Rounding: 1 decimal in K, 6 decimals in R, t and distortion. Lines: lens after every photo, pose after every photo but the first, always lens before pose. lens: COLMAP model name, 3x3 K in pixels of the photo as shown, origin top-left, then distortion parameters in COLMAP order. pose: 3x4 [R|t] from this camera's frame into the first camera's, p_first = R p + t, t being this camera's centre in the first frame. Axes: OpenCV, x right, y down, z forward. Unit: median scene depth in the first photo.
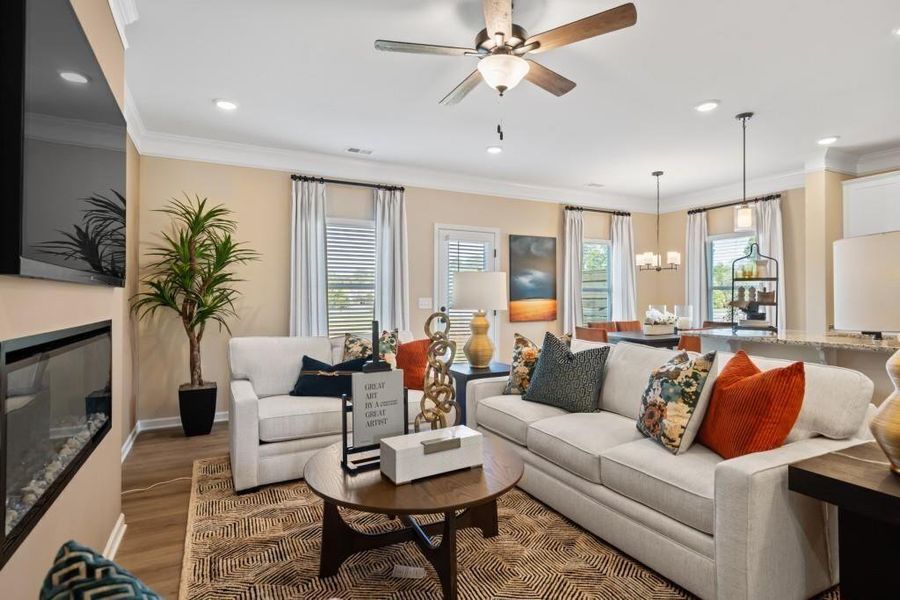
lens RADIAL K [[466.5, 0, 445.3], [0, 466.5, 284.2], [0, 0, 1]] dist [0.002160, 0.000187]
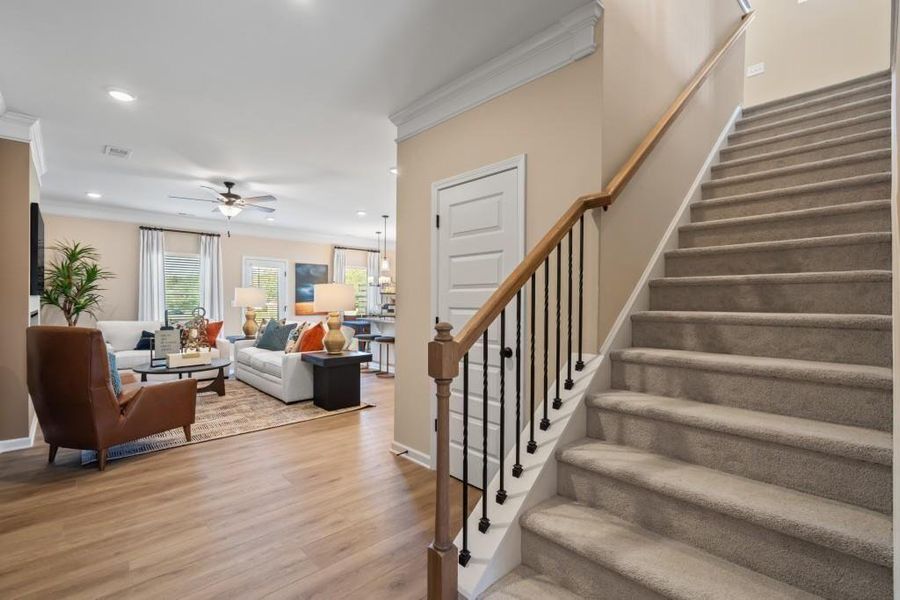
lens RADIAL K [[413.3, 0, 450.0], [0, 413.3, 300.0], [0, 0, 1]] dist [-0.000207, -0.000015]
pose [[0.960276, 0.008818, 0.278914, 0.321421], [-0.017497, 0.999437, 0.028642, -0.031956], [-0.278505, -0.032384, 0.959889, -0.726287]]
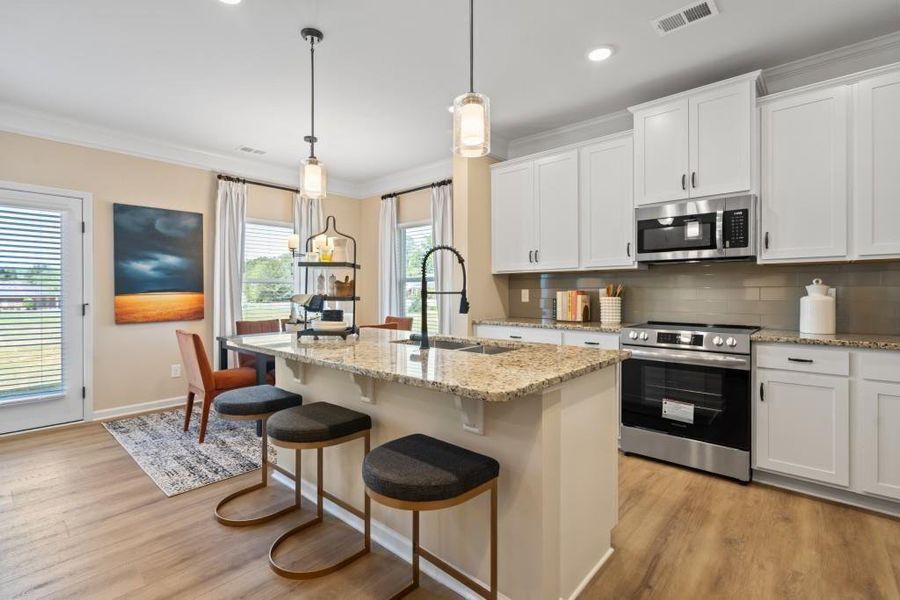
lens RADIAL K [[420.0, 0, 450.0], [0, 420.0, 300.0], [0, 0, 1]] dist [0.002350, 0.000382]
pose [[0.931024, -0.008981, 0.364846, 0.479194], [-0.008976, 0.998831, 0.047493, 0.009902], [-0.364846, -0.047492, 0.929856, 0.245058]]
